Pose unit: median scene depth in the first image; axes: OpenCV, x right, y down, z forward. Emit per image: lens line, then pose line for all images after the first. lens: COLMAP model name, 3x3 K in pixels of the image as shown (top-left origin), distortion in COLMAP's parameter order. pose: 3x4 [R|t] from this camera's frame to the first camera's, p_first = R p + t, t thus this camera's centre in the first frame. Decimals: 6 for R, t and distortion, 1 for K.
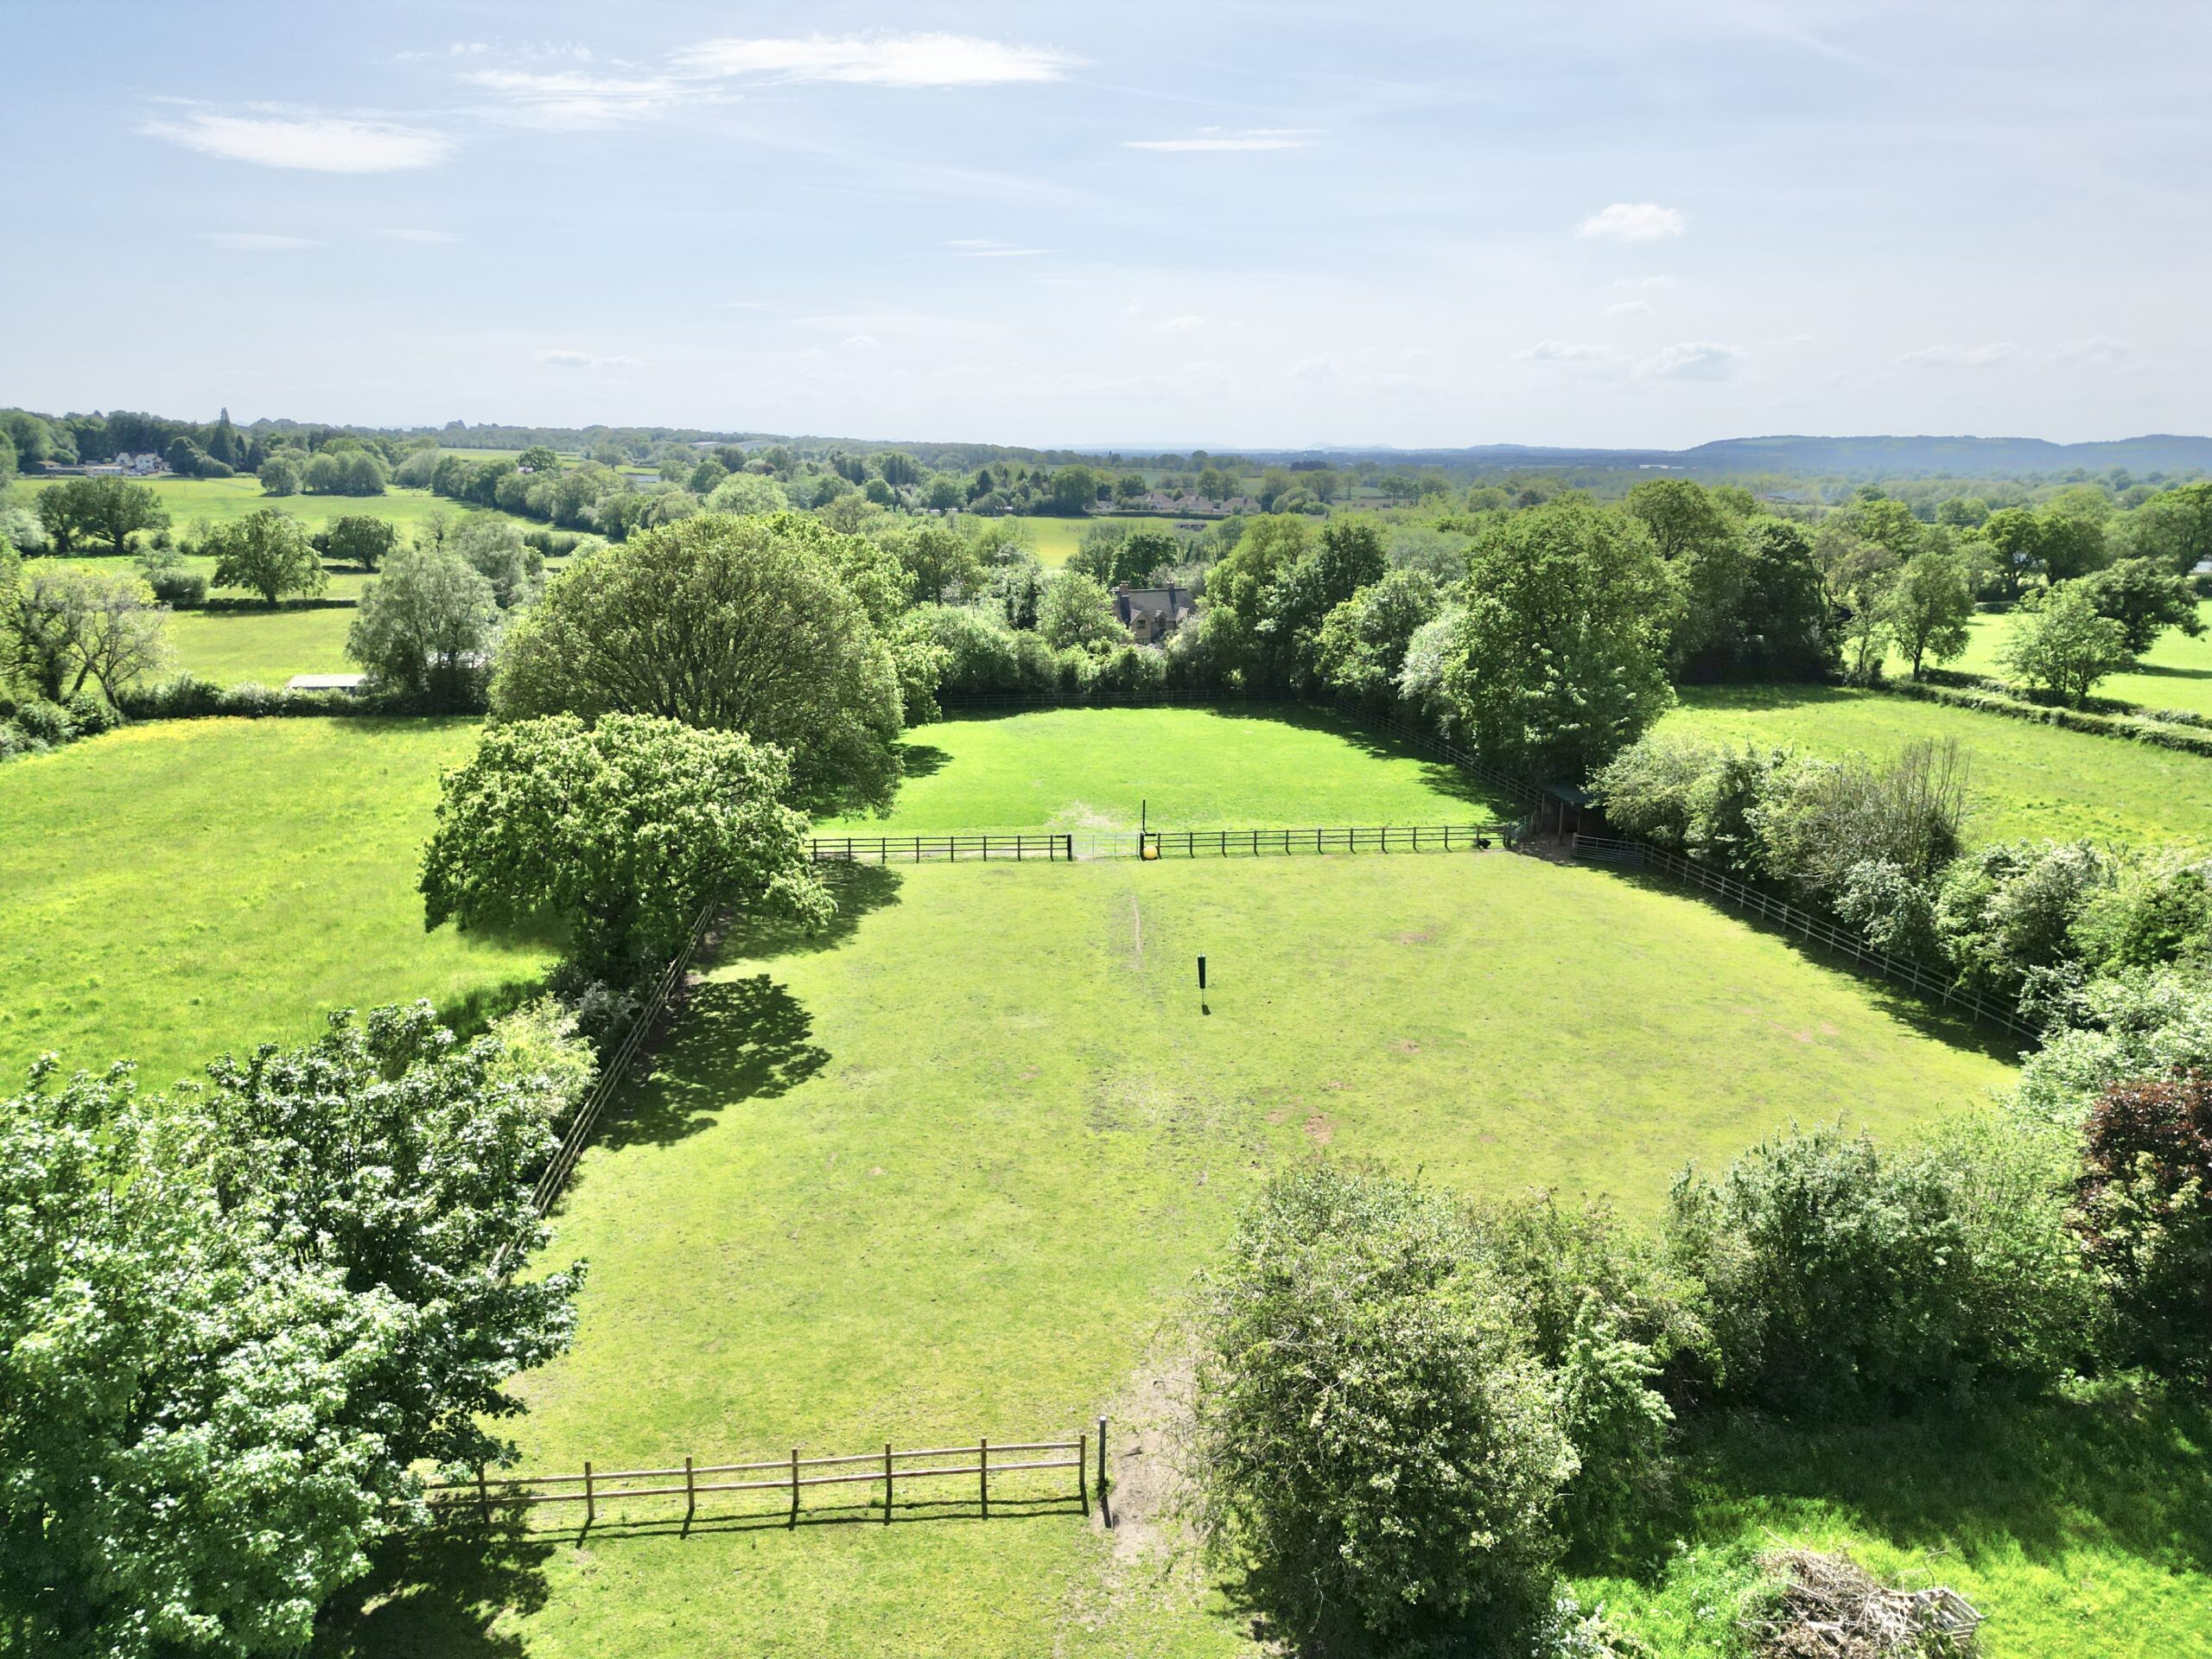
lens RADIAL K [[1571.1, 0, 1104.8], [0, 1571.1, 834.4], [0, 0, 1]] dist [0.046182, -0.035660]
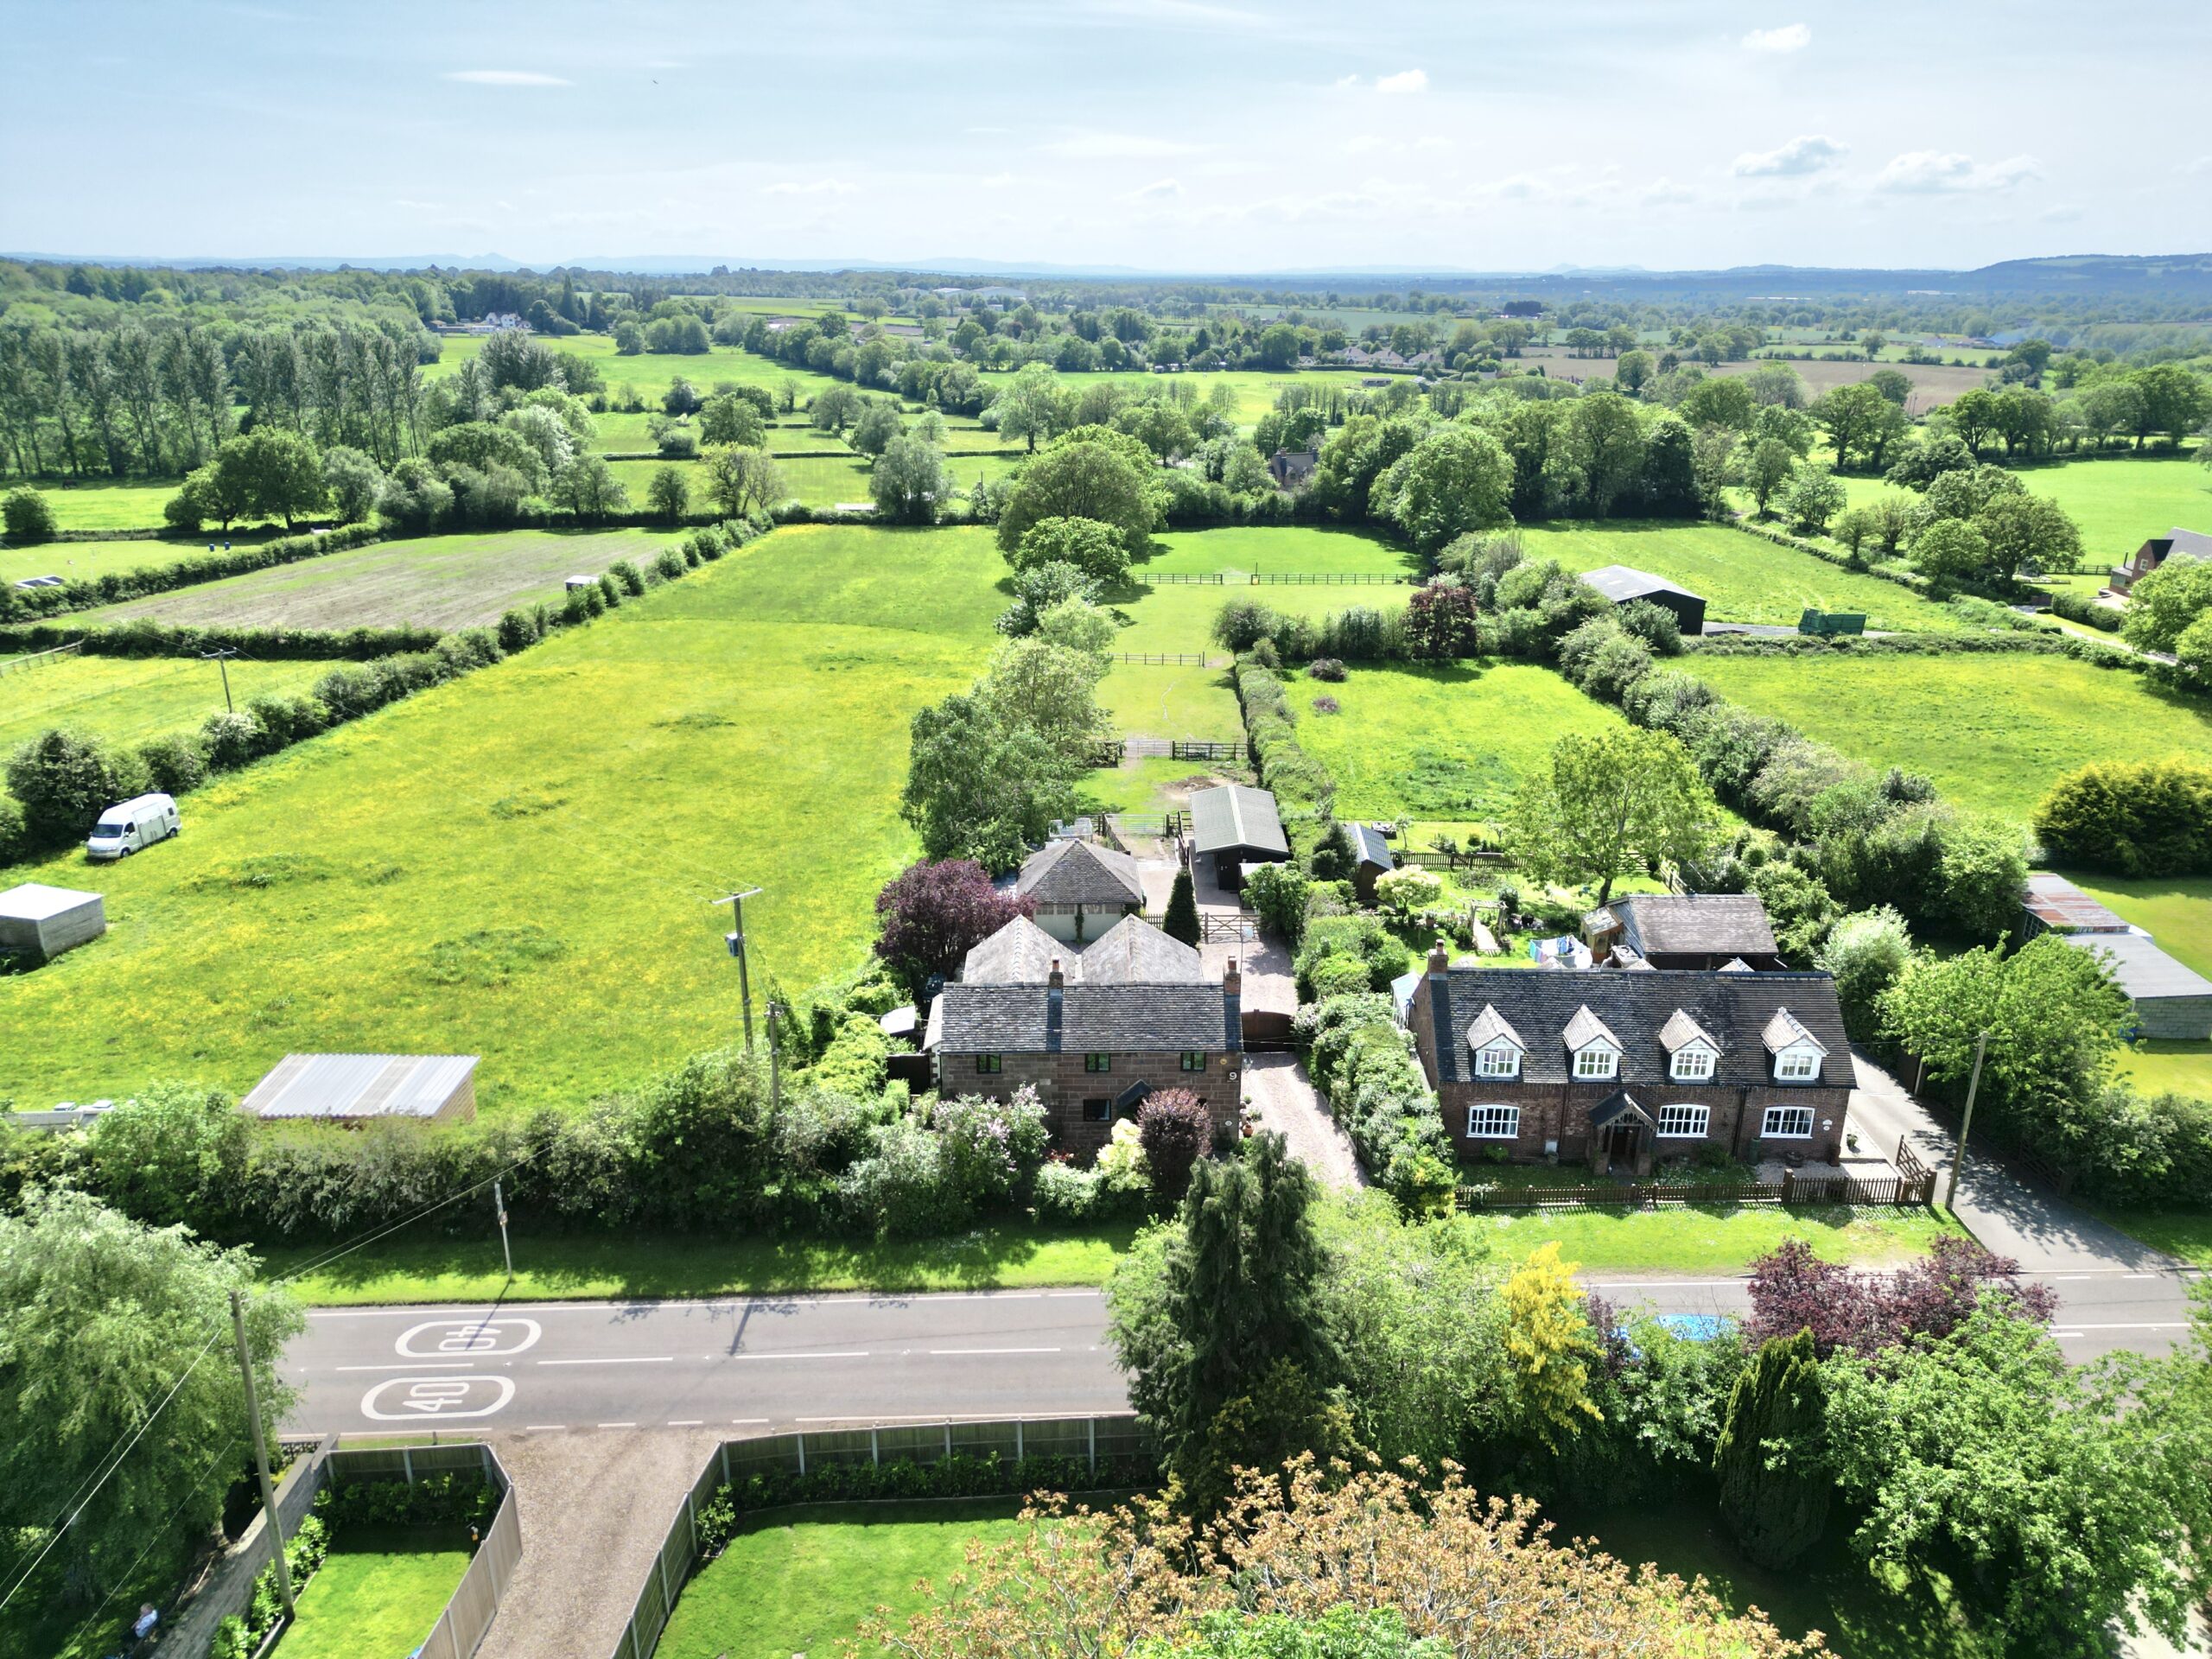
lens RADIAL K [[1571.1, 0, 1119.4], [0, 1571.1, 828.0], [0, 0, 1]] dist [0.046182, -0.035660]
pose [[0.991989, 0.036202, -0.121025, 0.069934], [-0.024216, 0.994784, 0.099083, 0.084509], [0.123981, -0.095359, 0.987692, -0.799655]]
